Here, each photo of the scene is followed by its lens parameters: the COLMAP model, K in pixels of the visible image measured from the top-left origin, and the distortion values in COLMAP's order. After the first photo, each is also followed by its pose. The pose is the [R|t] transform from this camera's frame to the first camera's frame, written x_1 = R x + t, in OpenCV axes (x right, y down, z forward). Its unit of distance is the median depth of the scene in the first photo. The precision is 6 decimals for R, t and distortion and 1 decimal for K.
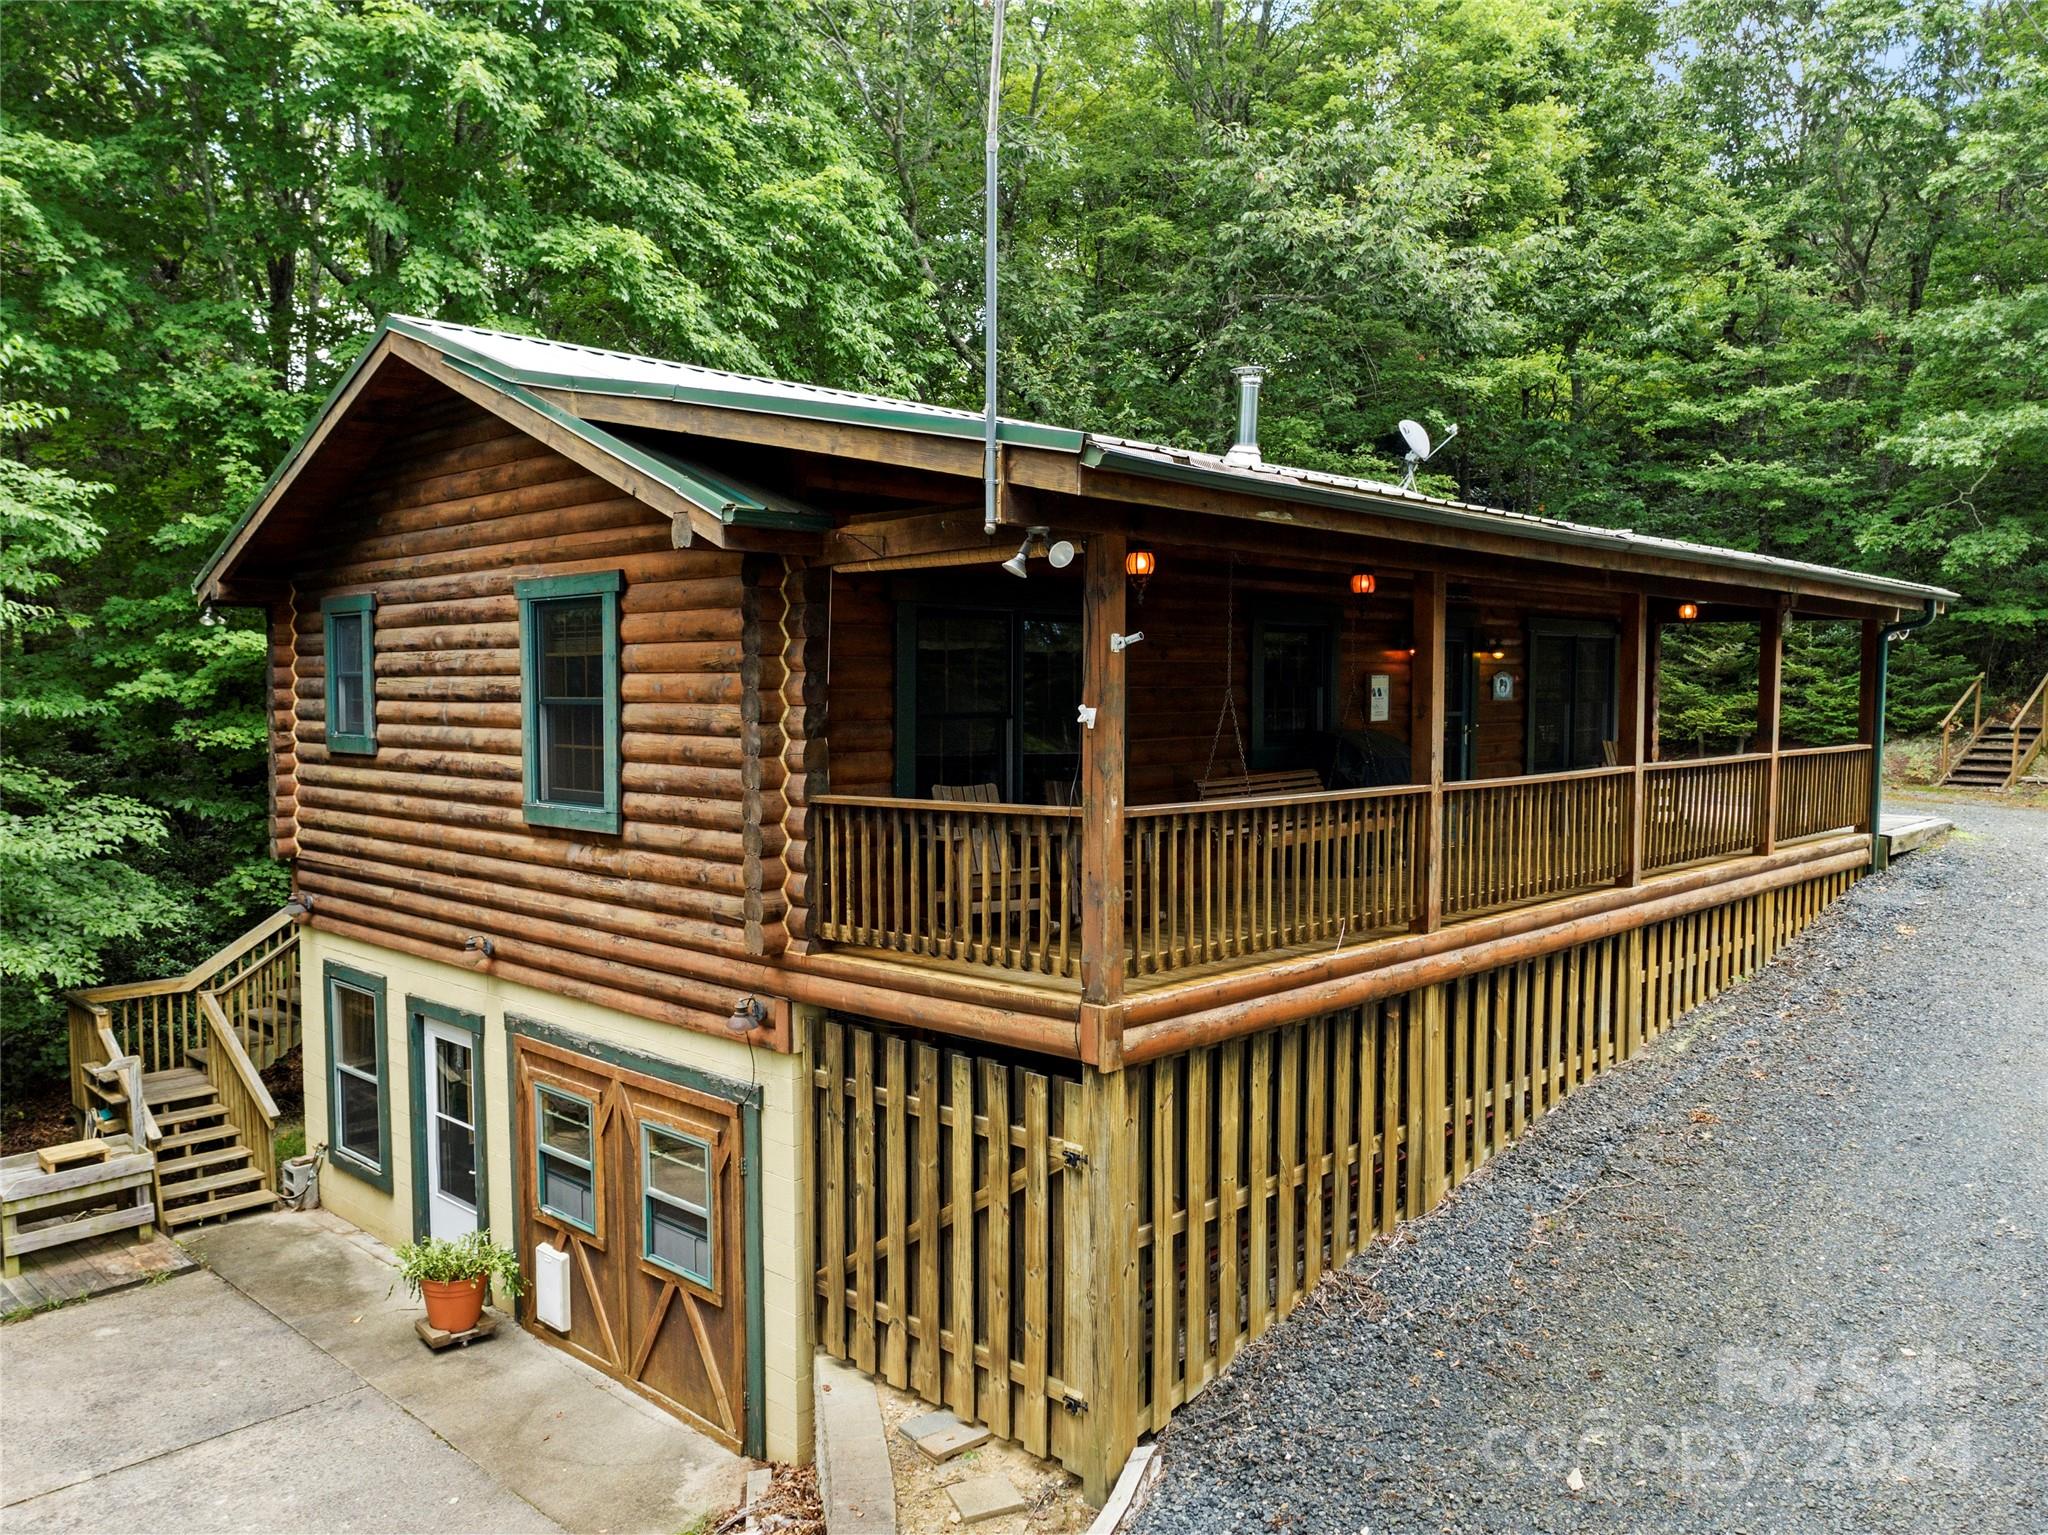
lens RADIAL K [[1603.4, 0, 1024.0], [0, 1603.4, 767.5], [0, 0, 1]] dist [-0.000385, 0.000119]
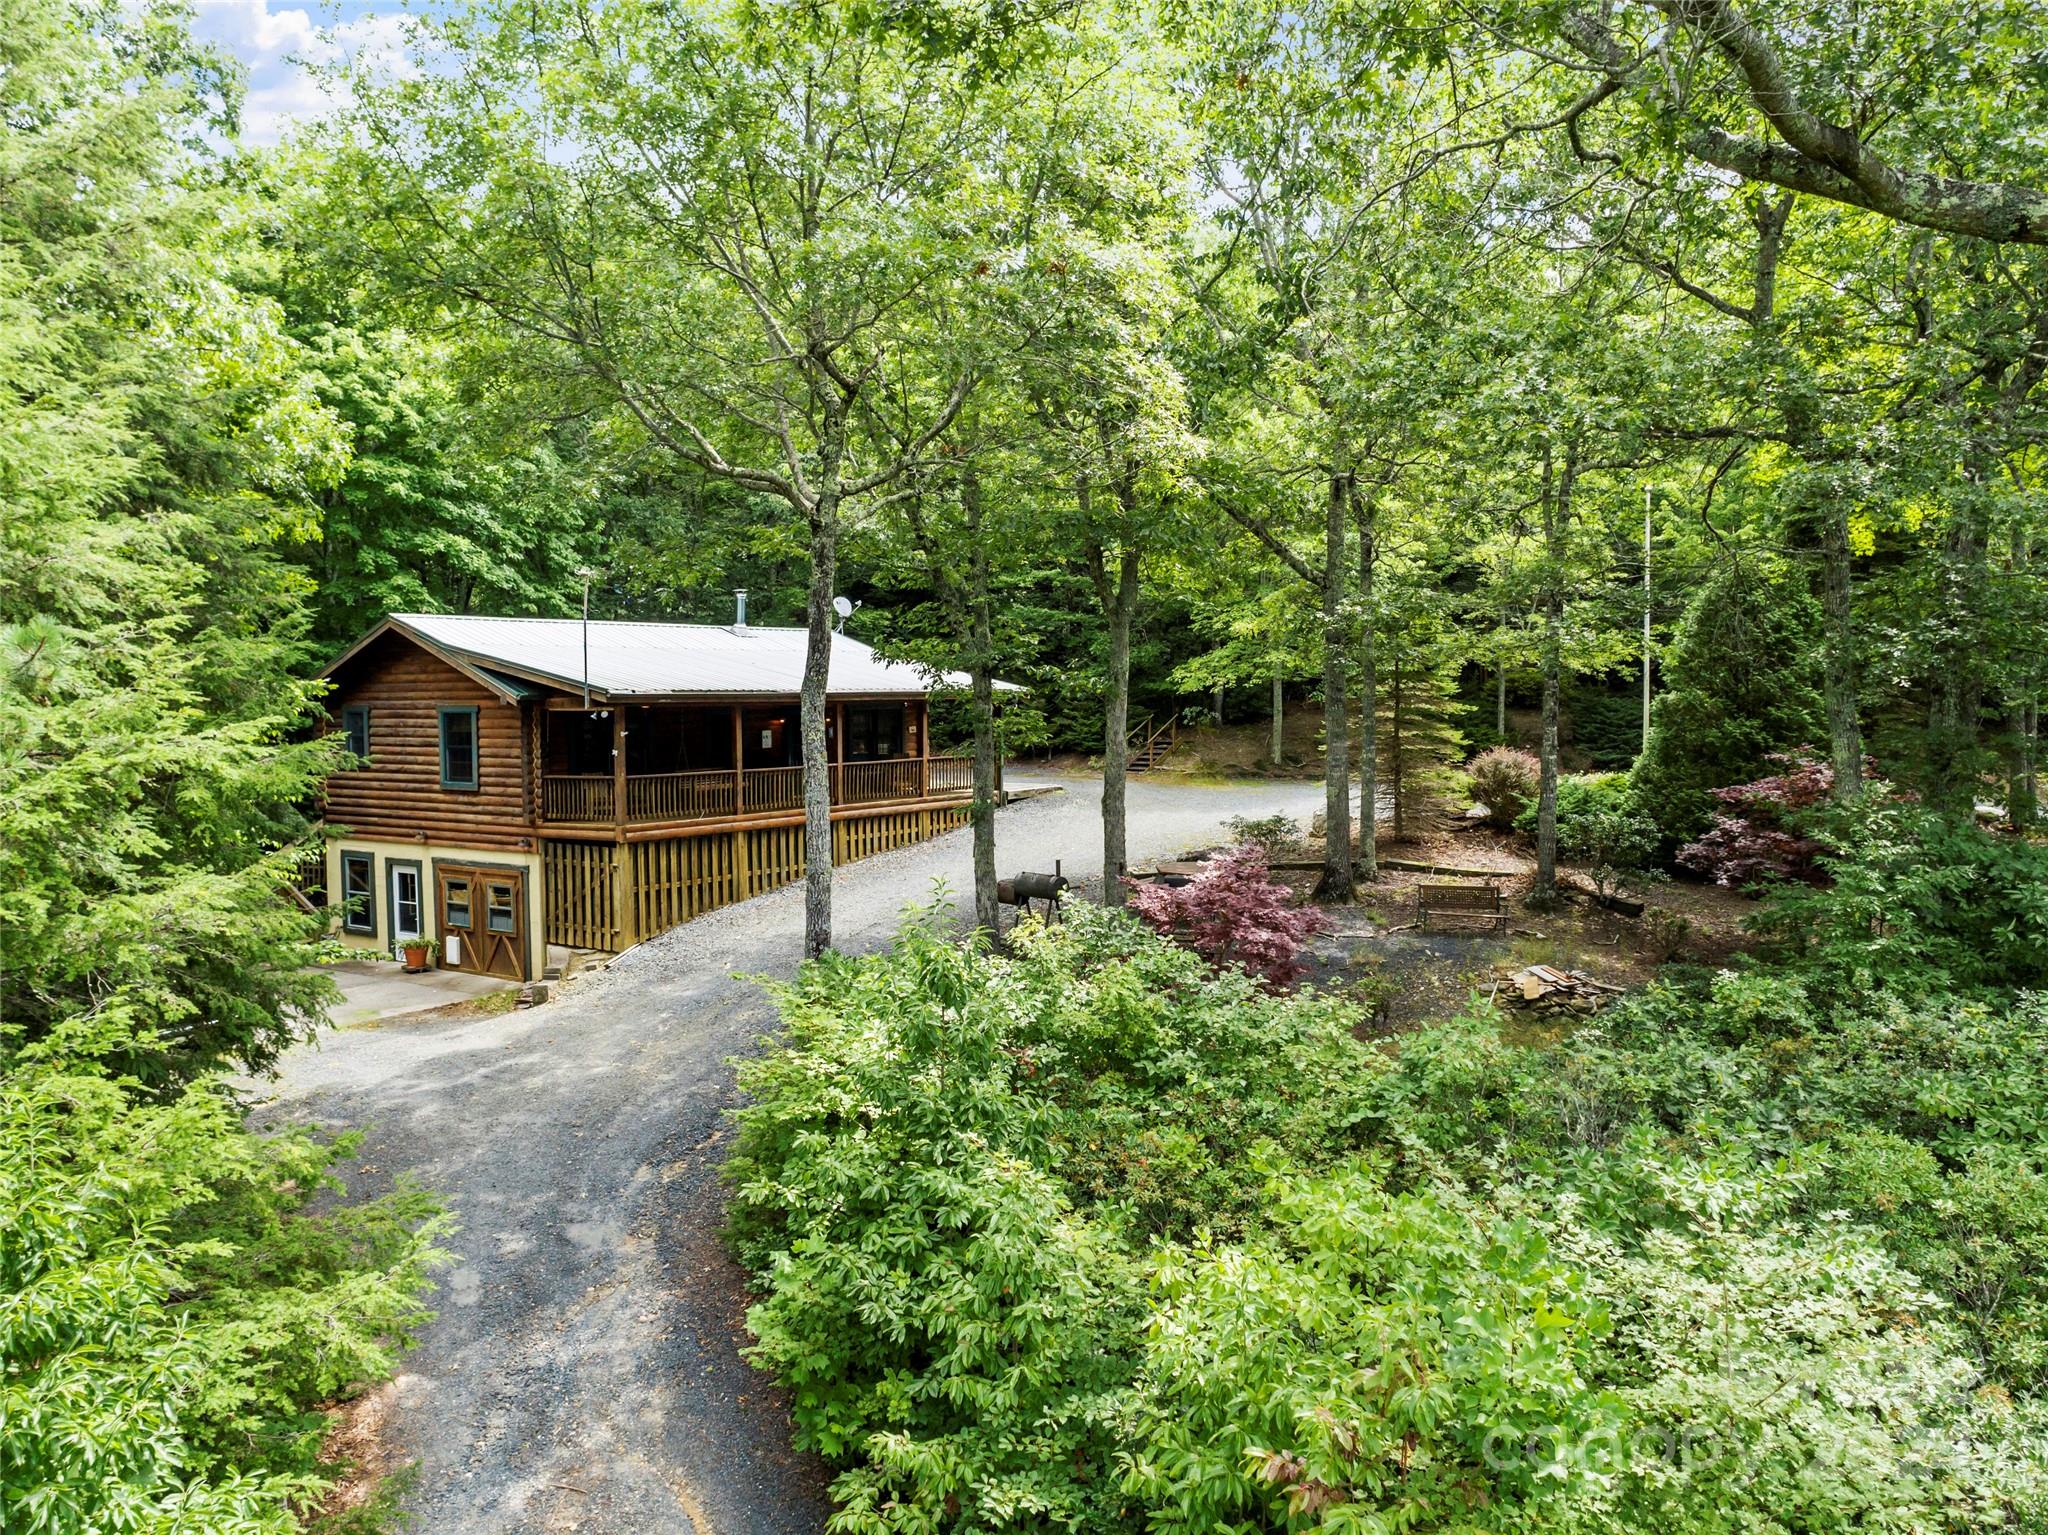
lens RADIAL K [[1621.2, 0, 1024.0], [0, 1621.2, 767.5], [0, 0, 1]] dist [-0.003799, -0.002296]
pose [[0.987582, -0.014529, 0.156431, 0.300106], [0.015200, 0.999880, -0.003092, 0.023300], [-0.156367, 0.005431, 0.987684, -2.272795]]
